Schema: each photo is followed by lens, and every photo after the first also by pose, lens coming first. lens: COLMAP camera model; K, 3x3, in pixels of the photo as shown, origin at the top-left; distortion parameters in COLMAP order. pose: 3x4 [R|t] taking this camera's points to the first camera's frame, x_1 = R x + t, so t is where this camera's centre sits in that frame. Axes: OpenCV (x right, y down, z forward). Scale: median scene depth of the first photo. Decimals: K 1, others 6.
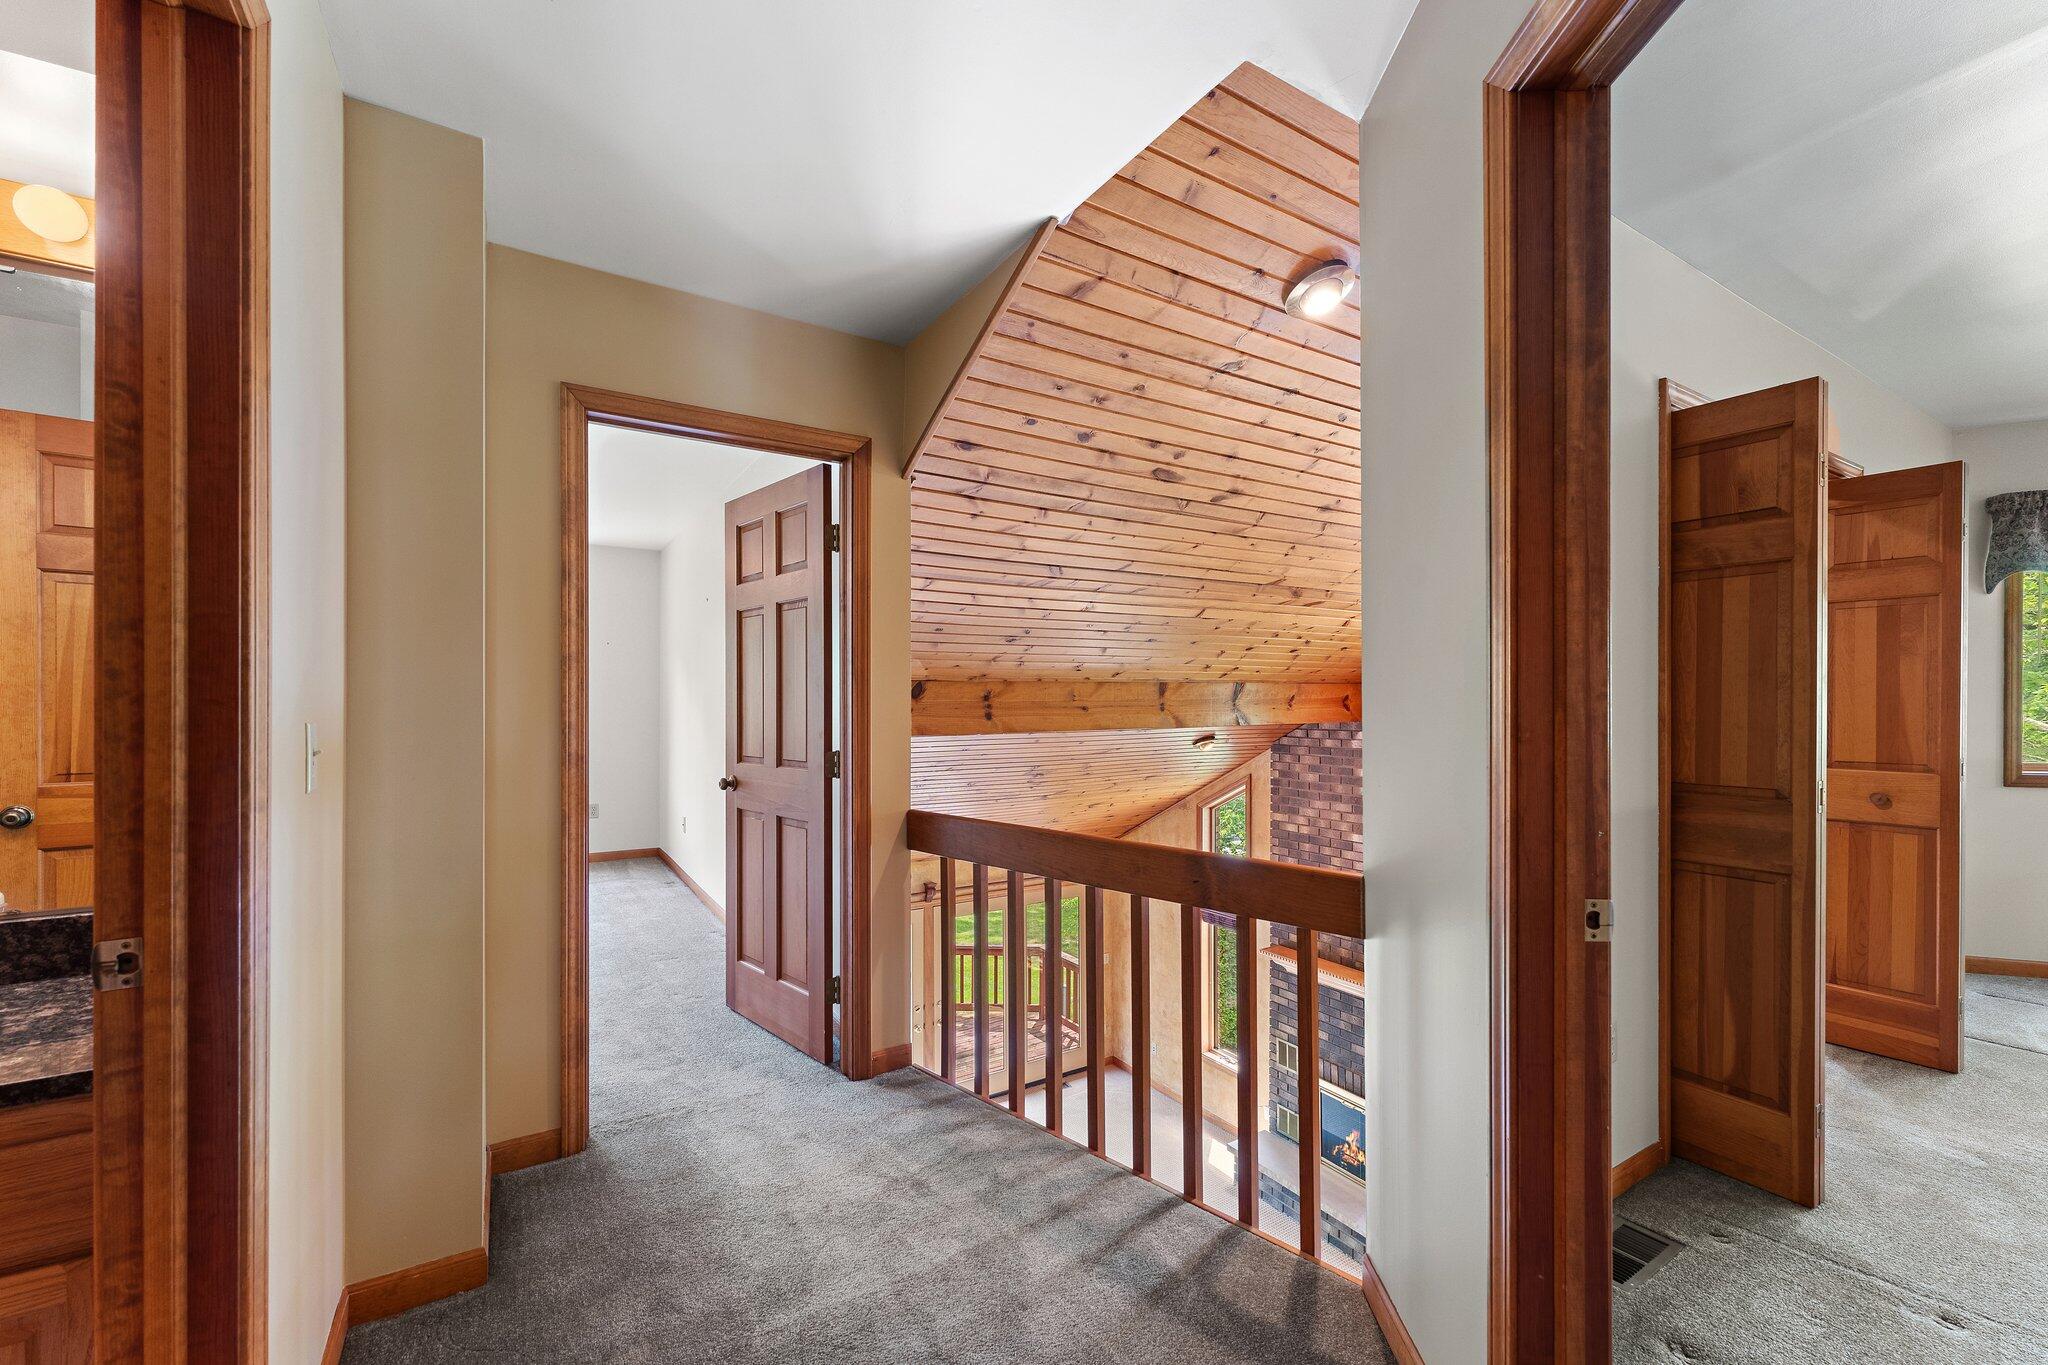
lens RADIAL K [[823.3, 0, 1028.9], [0, 823.3, 704.5], [0, 0, 1]] dist [0.004839, 0.000704]
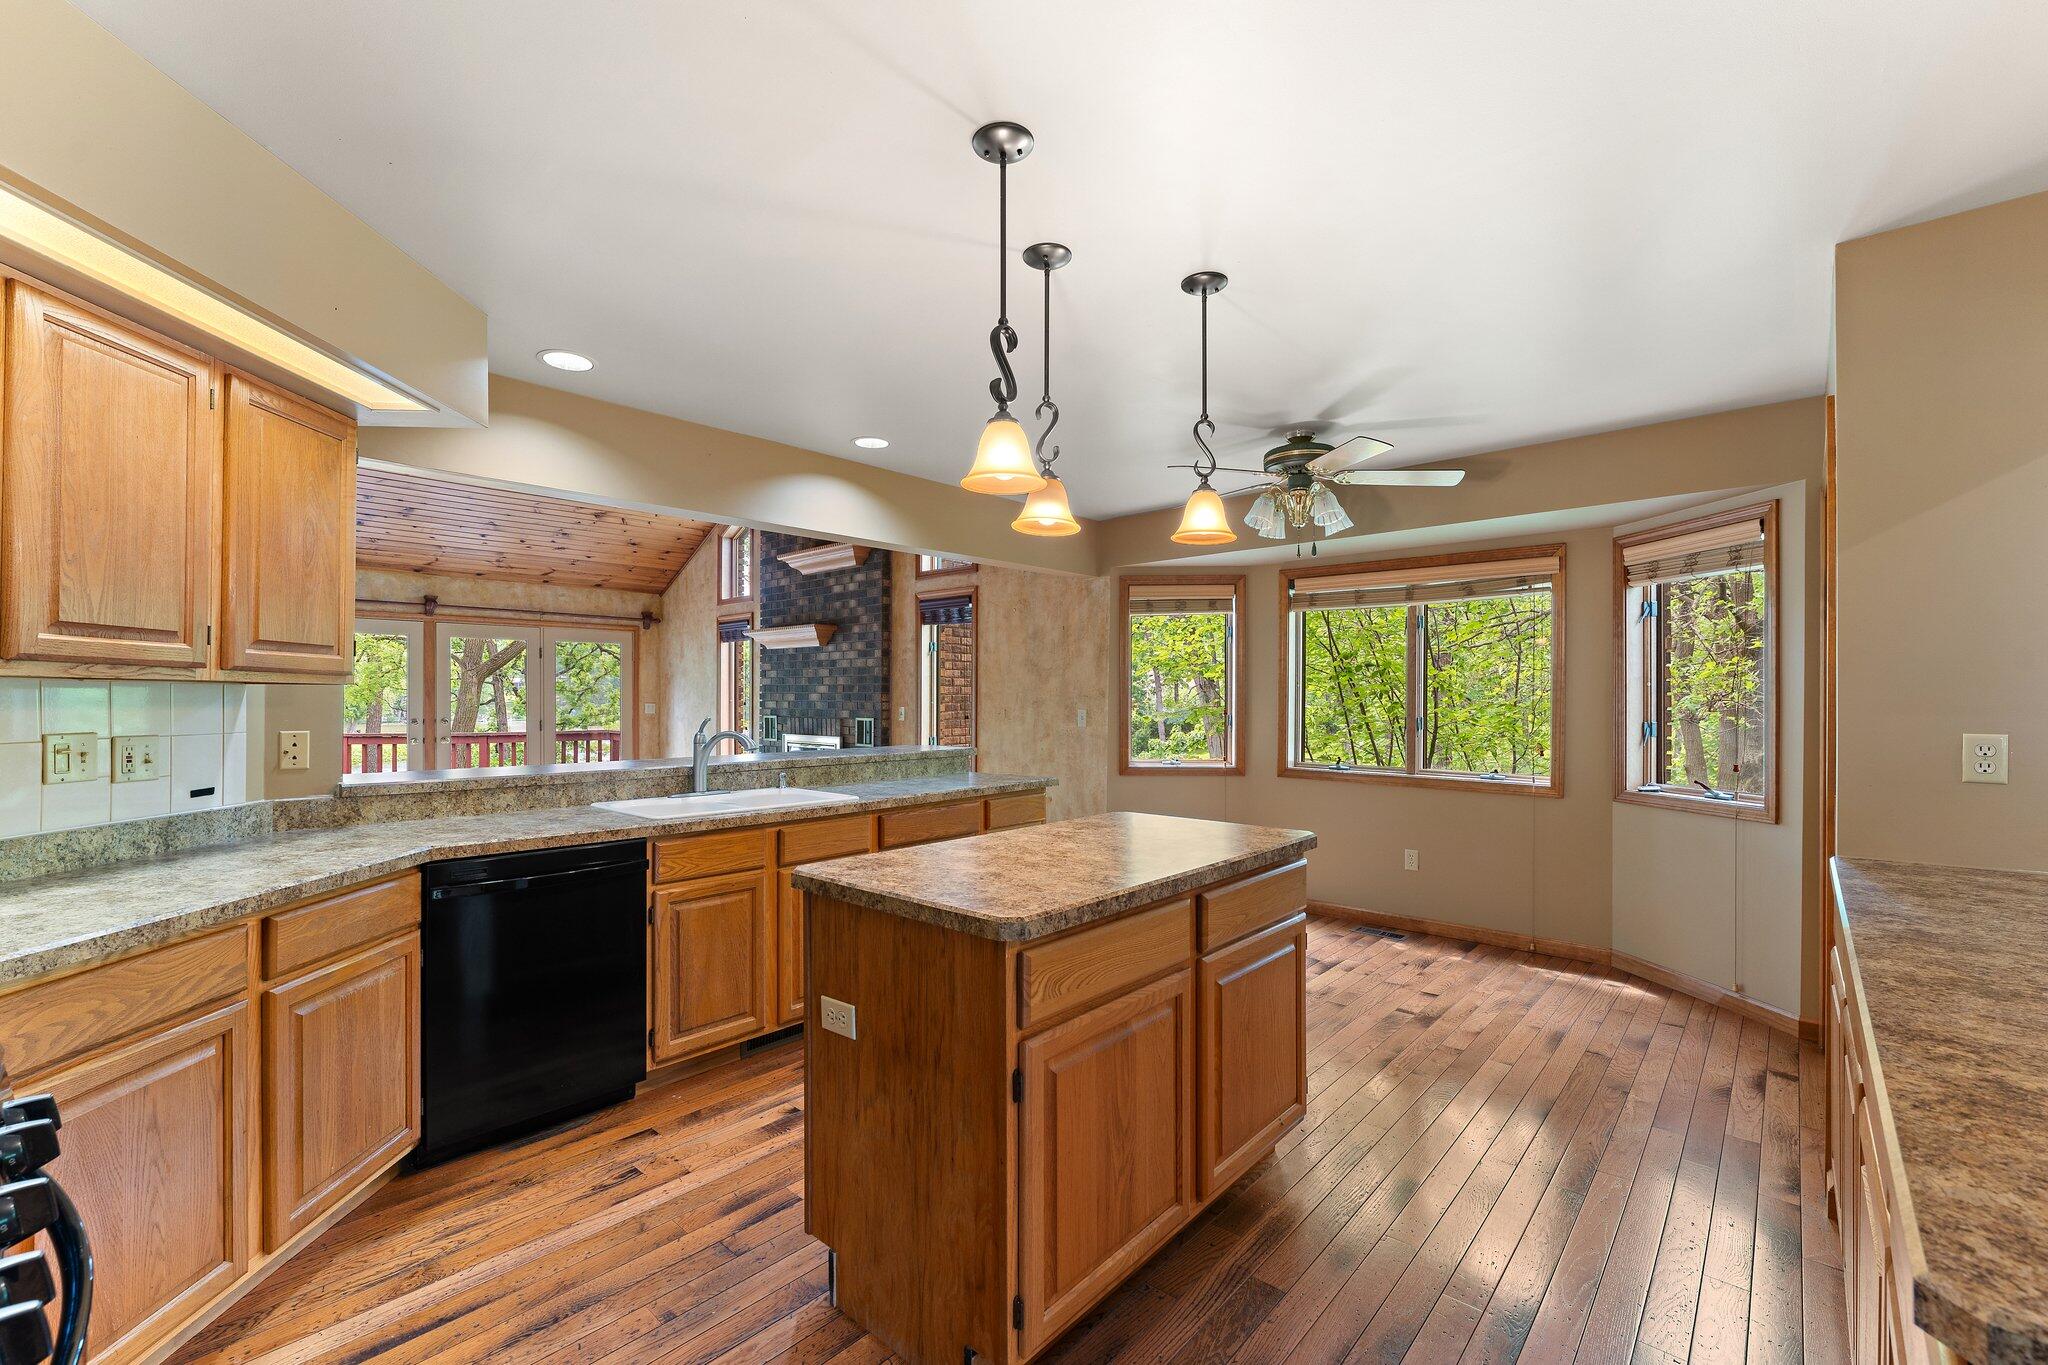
lens RADIAL K [[861.4, 0, 1019.1], [0, 861.4, 694.8], [0, 0, 1]] dist [-0.006485, 0.001033]
pose [[0.965991, 0.002799, 0.258561, 0.336989], [-0.001442, 0.999984, -0.005440, 0.385748], [-0.258572, 0.004882, 0.965980, -0.208575]]
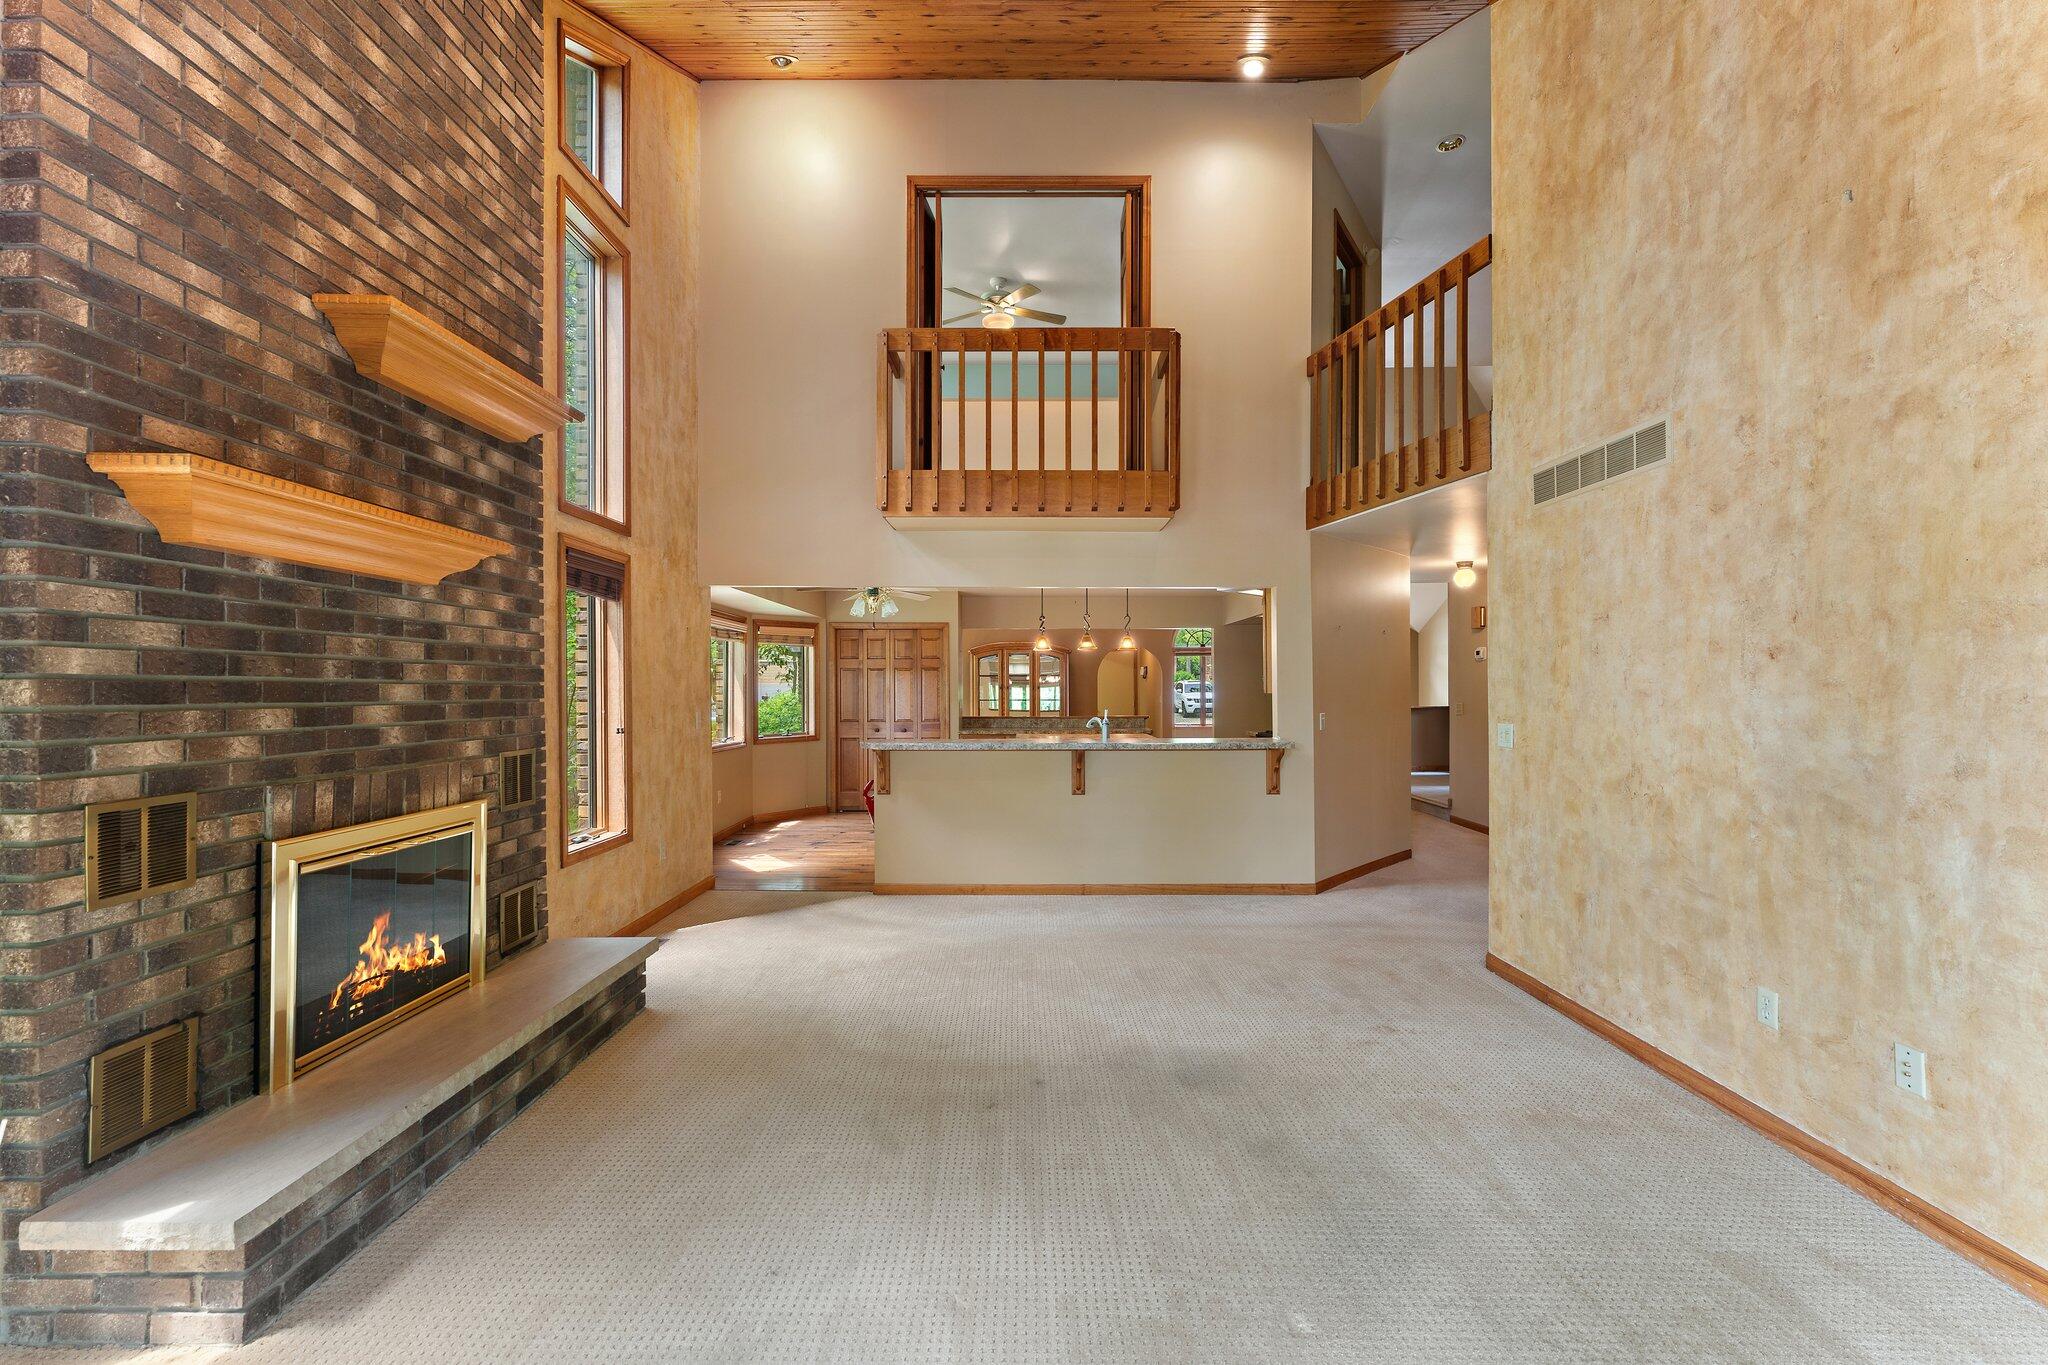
lens RADIAL K [[823.3, 0, 1022.3], [0, 823.3, 683.5], [0, 0, 1]] dist [0.004839, 0.000704]
pose [[-0.841665, 0.006416, 0.539963, -0.091428], [0.005634, 0.999979, -0.003100, 0.371377], [-0.539971, 0.000433, -0.841683, 1.073849]]
